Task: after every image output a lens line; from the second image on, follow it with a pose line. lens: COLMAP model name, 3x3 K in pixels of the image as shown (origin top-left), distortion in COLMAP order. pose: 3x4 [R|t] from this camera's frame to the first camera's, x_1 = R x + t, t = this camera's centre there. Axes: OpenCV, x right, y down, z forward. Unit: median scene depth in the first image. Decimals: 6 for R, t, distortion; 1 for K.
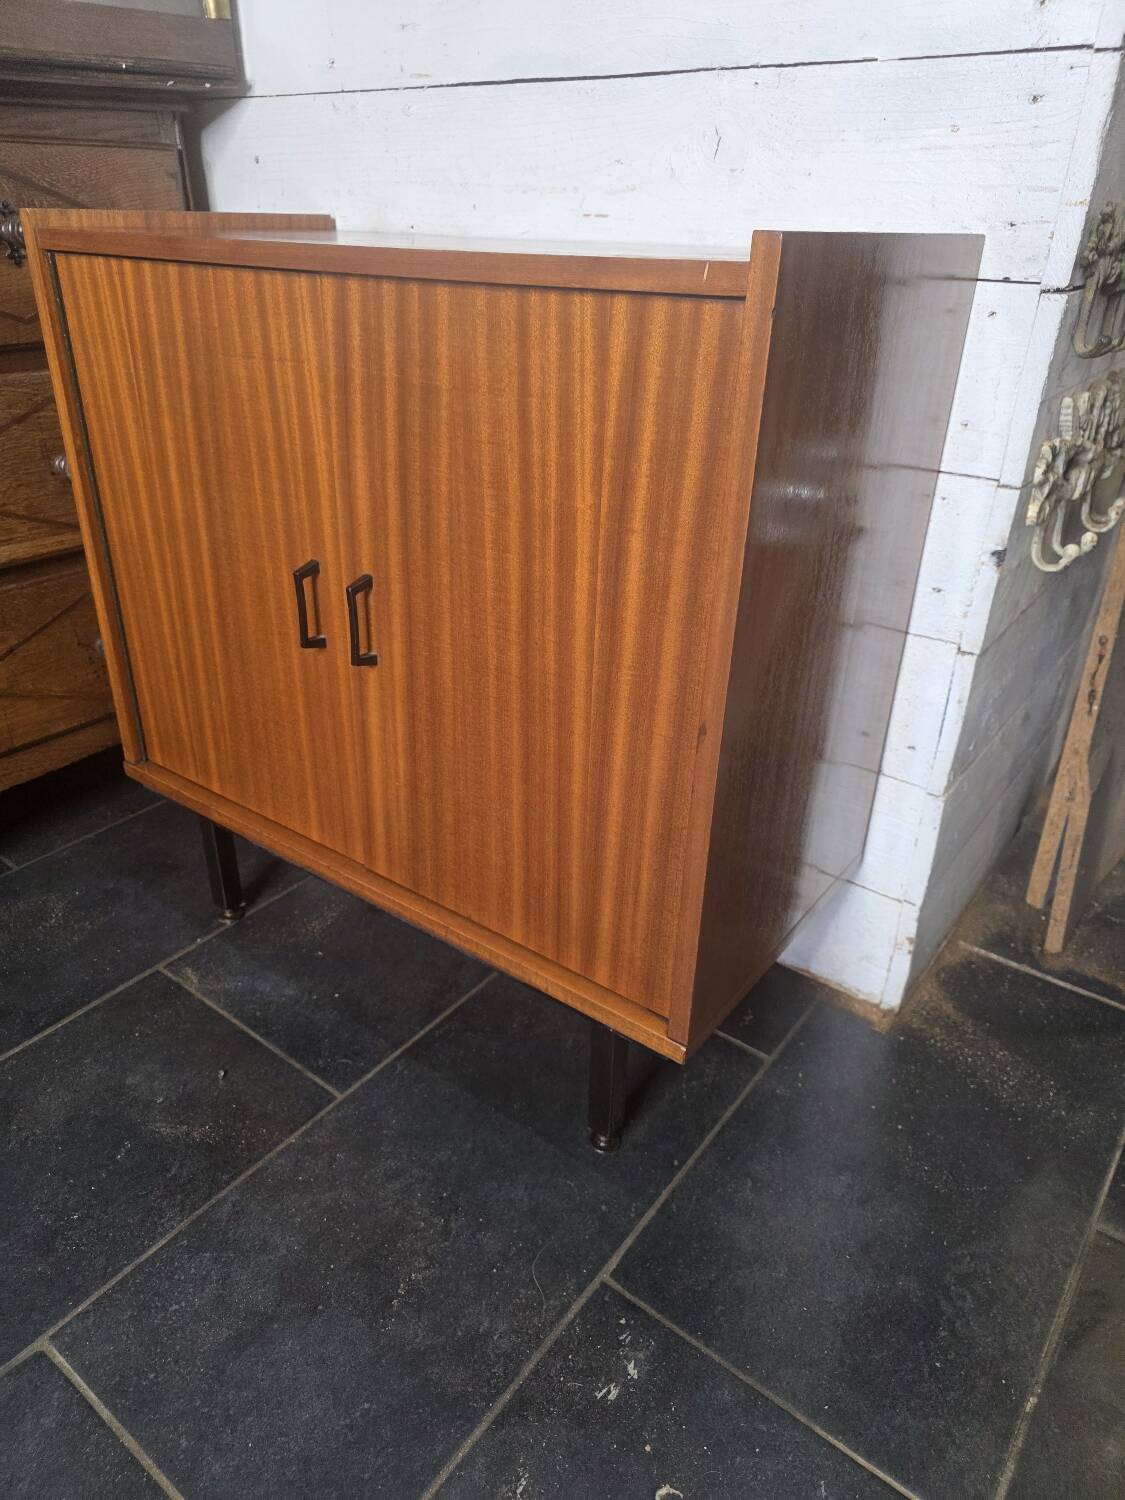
lens RADIAL K [[1031.0, 0, 542.2], [0, 1031.0, 747.2], [0, 0, 1]] dist [0.035477, -0.028095]
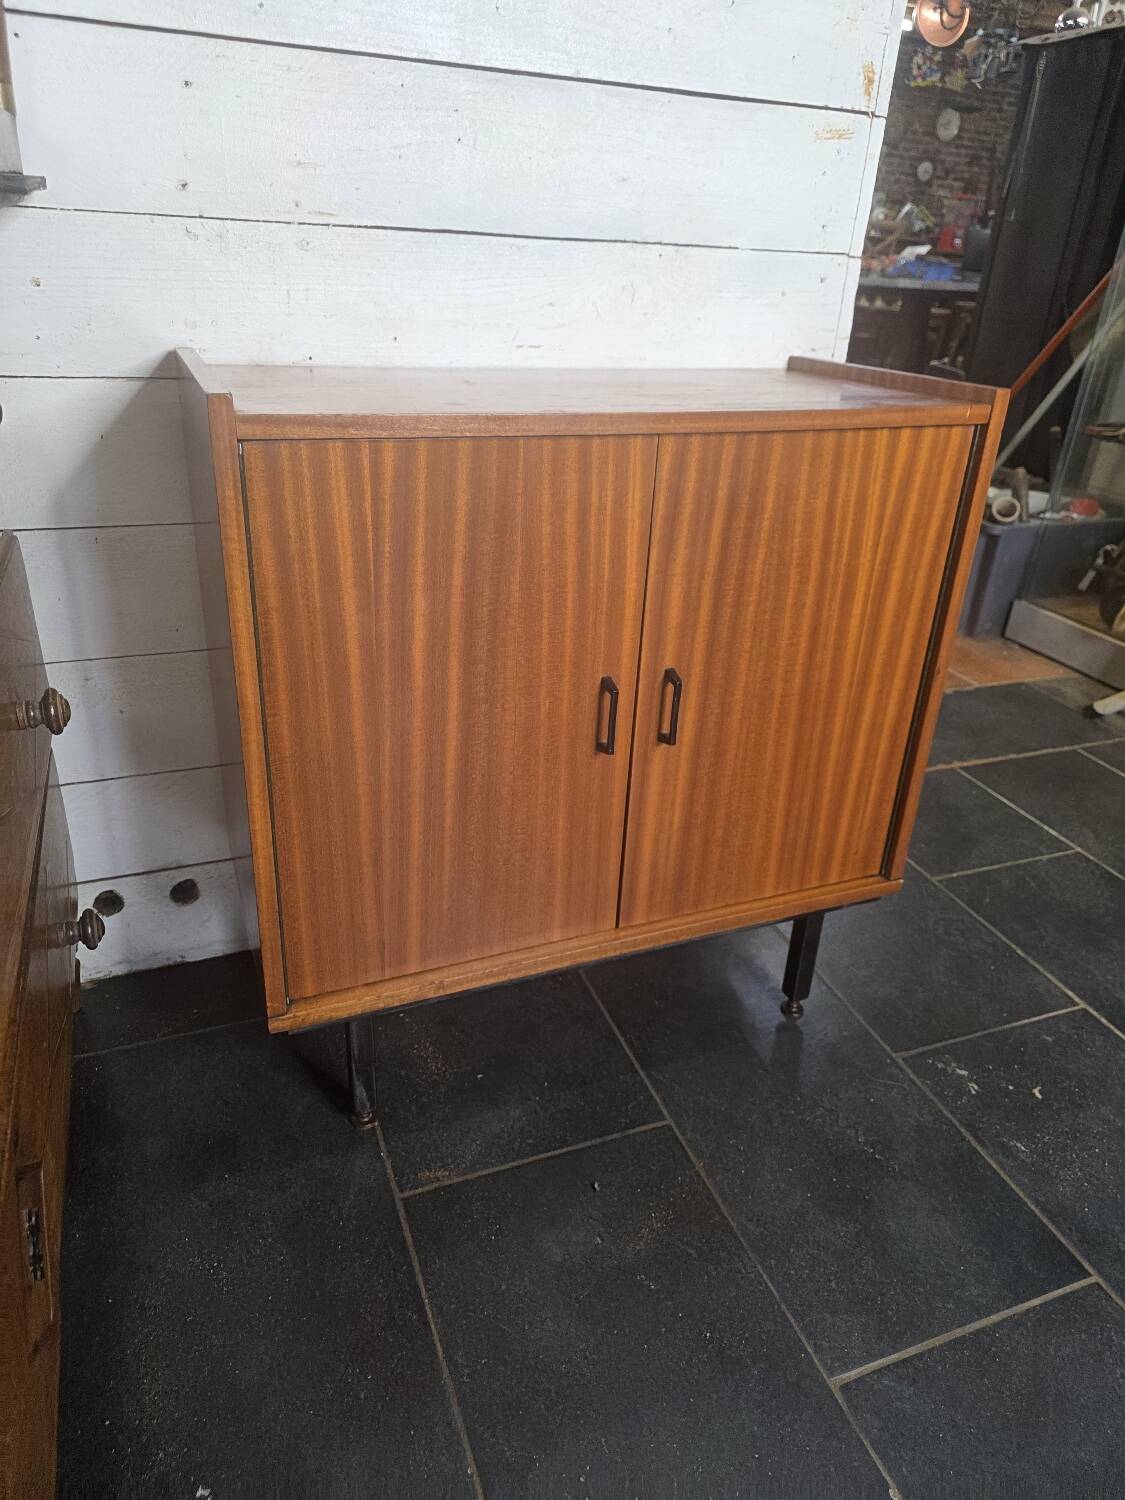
lens RADIAL K [[1031.0, 0, 573.5], [0, 1031.0, 734.8], [0, 0, 1]] dist [0.035477, -0.028095]
pose [[0.501363, -0.362777, 0.785512, -1.098593], [0.364293, 0.911974, 0.188666, -0.335311], [-0.784810, 0.191566, 0.589387, 0.372718]]
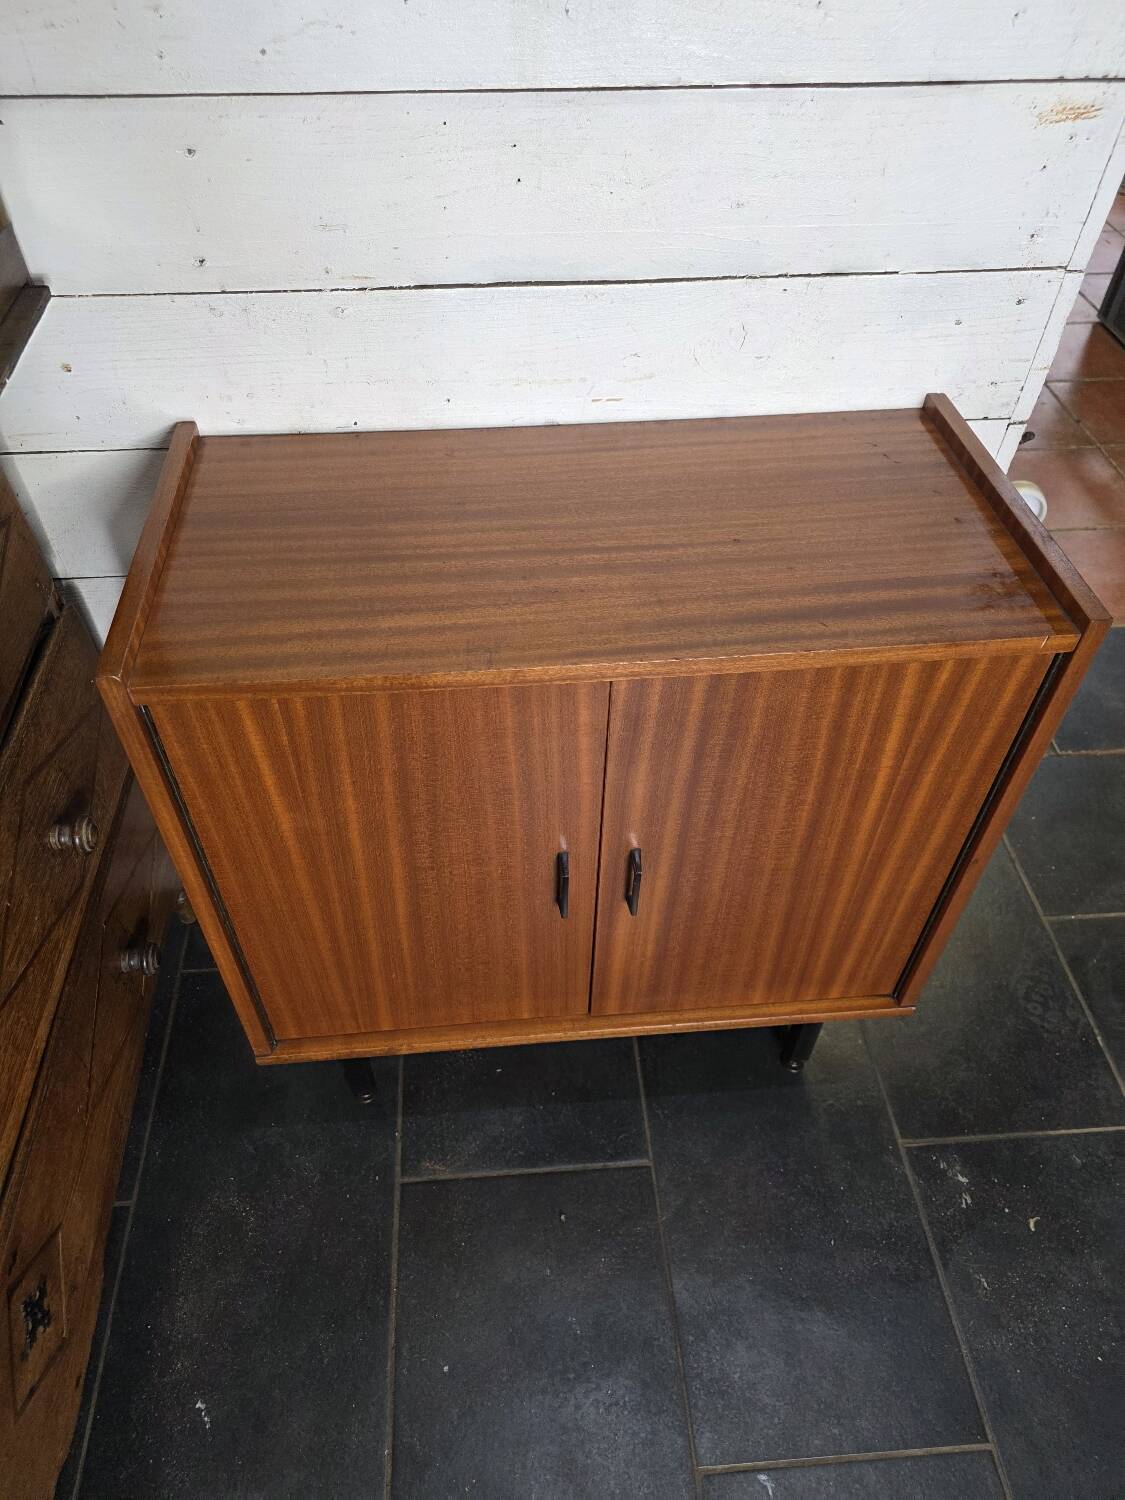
lens RADIAL K [[1031.0, 0, 550.1], [0, 1031.0, 749.4], [0, 0, 1]] dist [0.035477, -0.028095]
pose [[0.742211, -0.496415, 0.450216, -0.638918], [0.317792, 0.852169, 0.415712, -0.700608], [-0.590026, -0.165471, 0.790246, 0.172353]]
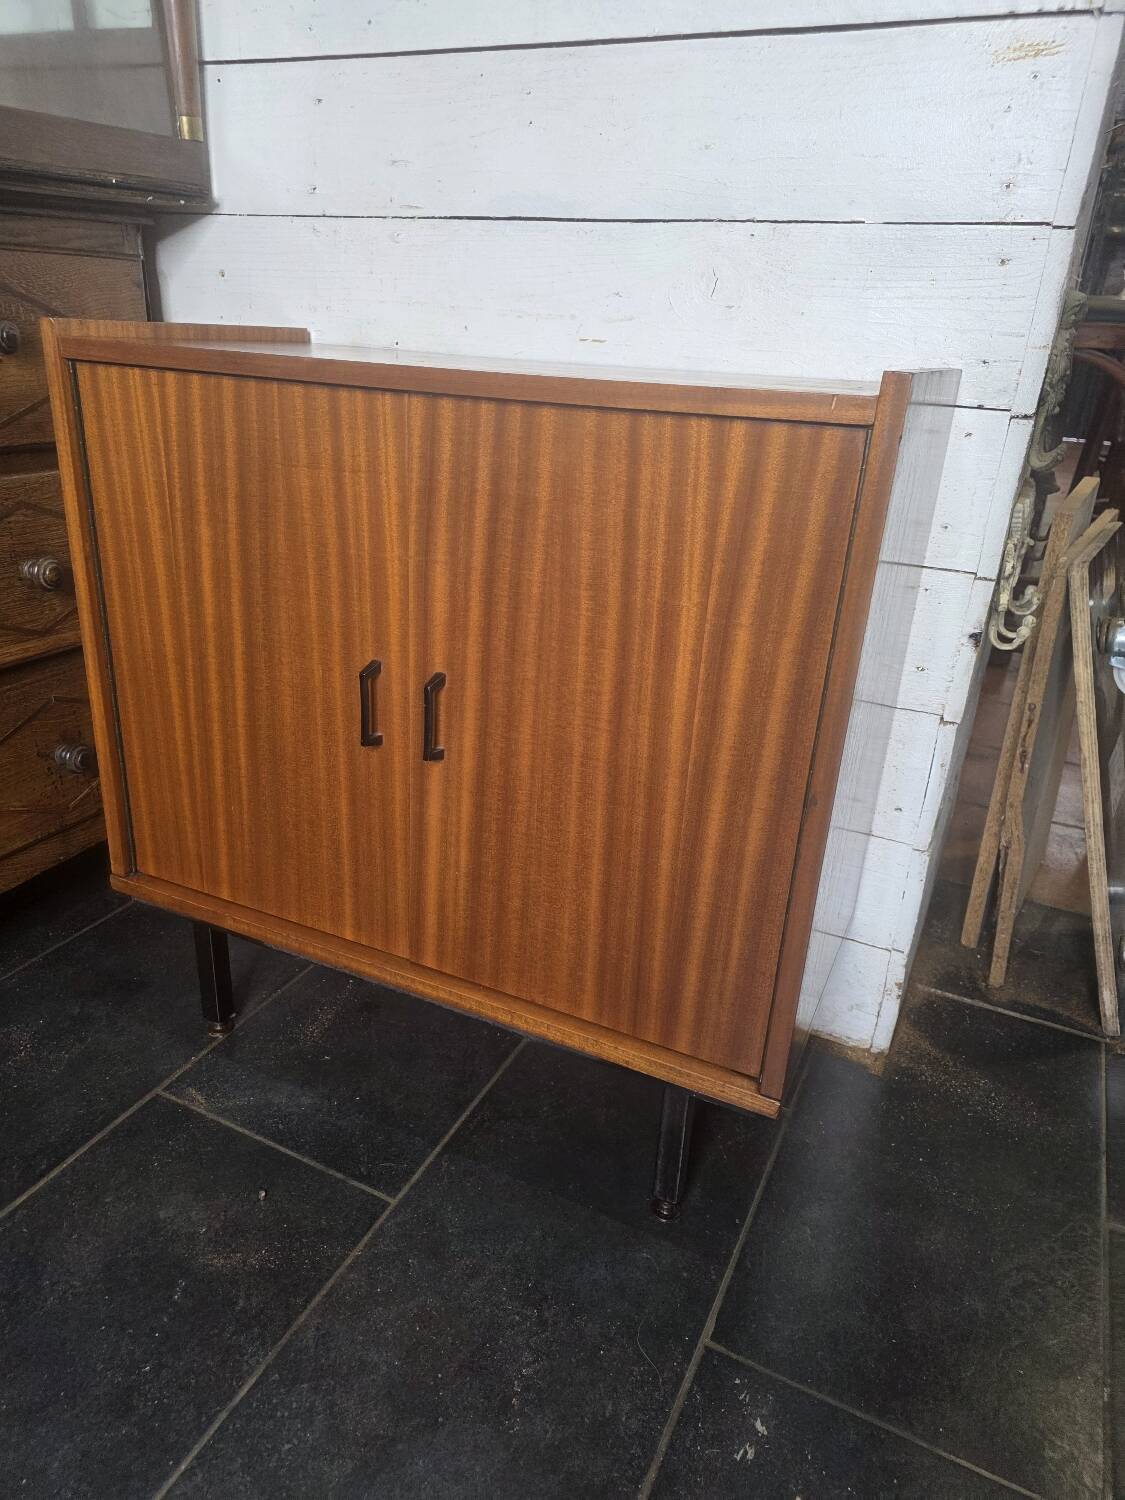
lens RADIAL K [[1031.0, 0, 542.6], [0, 1031.0, 749.7], [0, 0, 1]] dist [0.035477, -0.028095]
pose [[0.979613, -0.049691, 0.194650, -0.252723], [0.064728, 0.995326, -0.071665, -0.008714], [-0.190179, 0.082803, 0.978251, -0.022267]]
